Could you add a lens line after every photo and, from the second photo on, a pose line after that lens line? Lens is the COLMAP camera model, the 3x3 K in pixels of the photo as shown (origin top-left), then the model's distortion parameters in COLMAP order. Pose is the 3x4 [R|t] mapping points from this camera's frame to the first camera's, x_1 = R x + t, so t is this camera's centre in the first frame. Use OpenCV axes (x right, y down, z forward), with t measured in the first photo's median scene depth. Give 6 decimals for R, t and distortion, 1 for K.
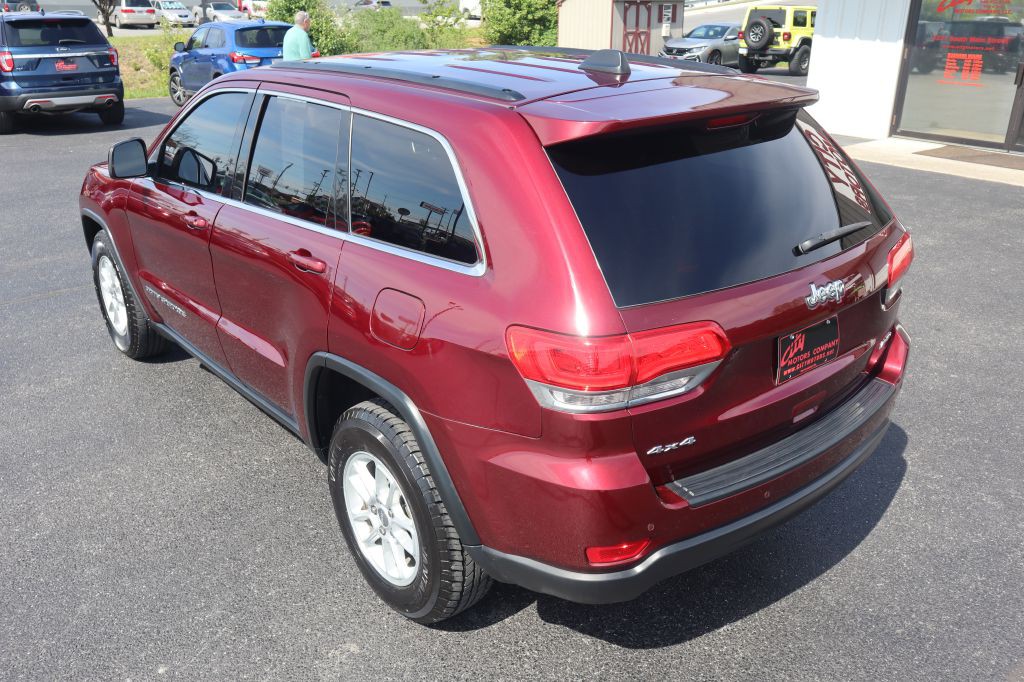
lens RADIAL K [[912.5, 0, 523.6], [0, 912.5, 342.2], [0, 0, 1]] dist [-0.003174, -0.004095]
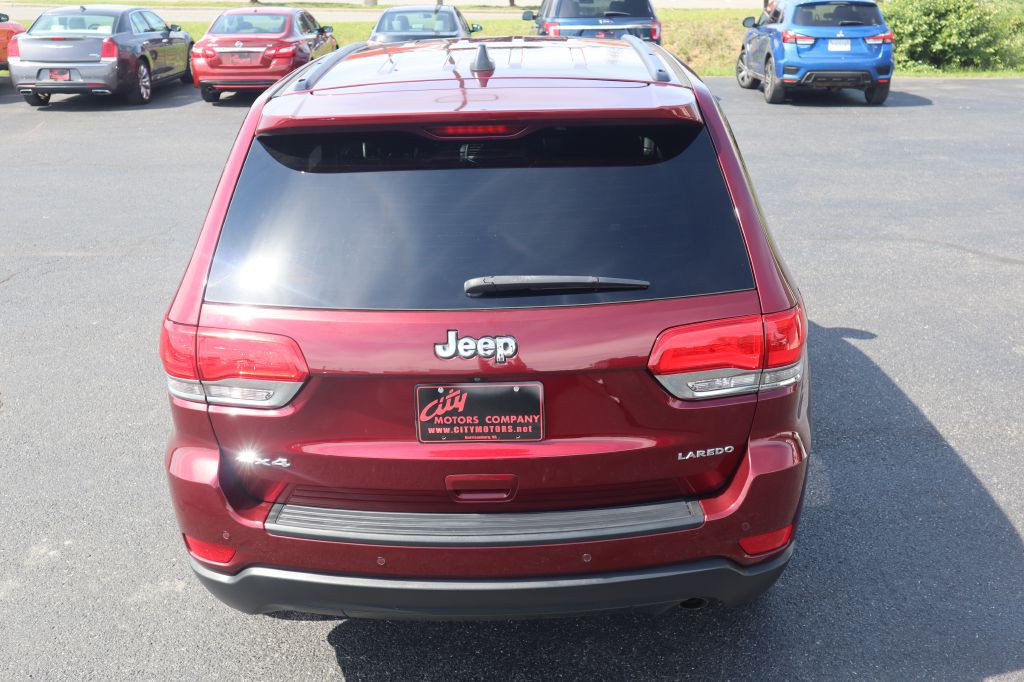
lens RADIAL K [[1086.8, 0, 514.0], [0, 1086.8, 324.3], [0, 0, 1]] dist [-0.053363, 0.192075]
pose [[0.742222, 0.207943, -0.637076, 0.889494], [-0.233077, 0.971392, 0.045520, -0.115577], [0.628316, 0.114702, 0.769456, 0.245526]]
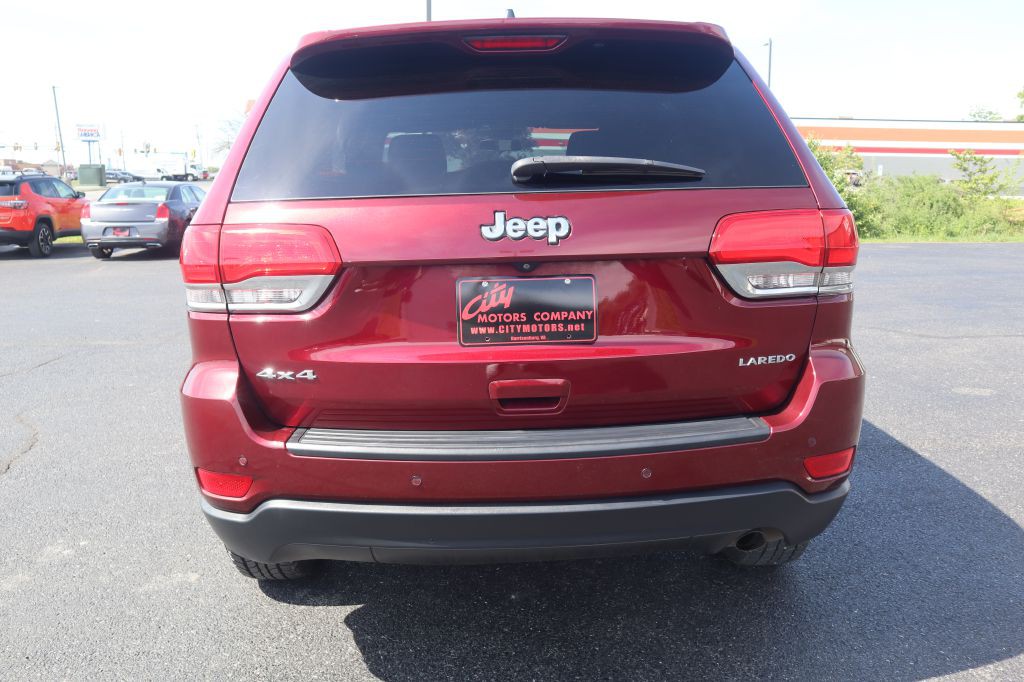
lens RADIAL K [[865.4, 0, 513.9], [0, 865.4, 319.6], [0, 0, 1]] dist [-0.084729, 0.092751]
pose [[0.767684, 0.093409, -0.633985, 0.715321], [-0.224078, 0.965995, -0.129008, 0.102749], [0.600375, 0.241099, 0.762509, 0.428021]]
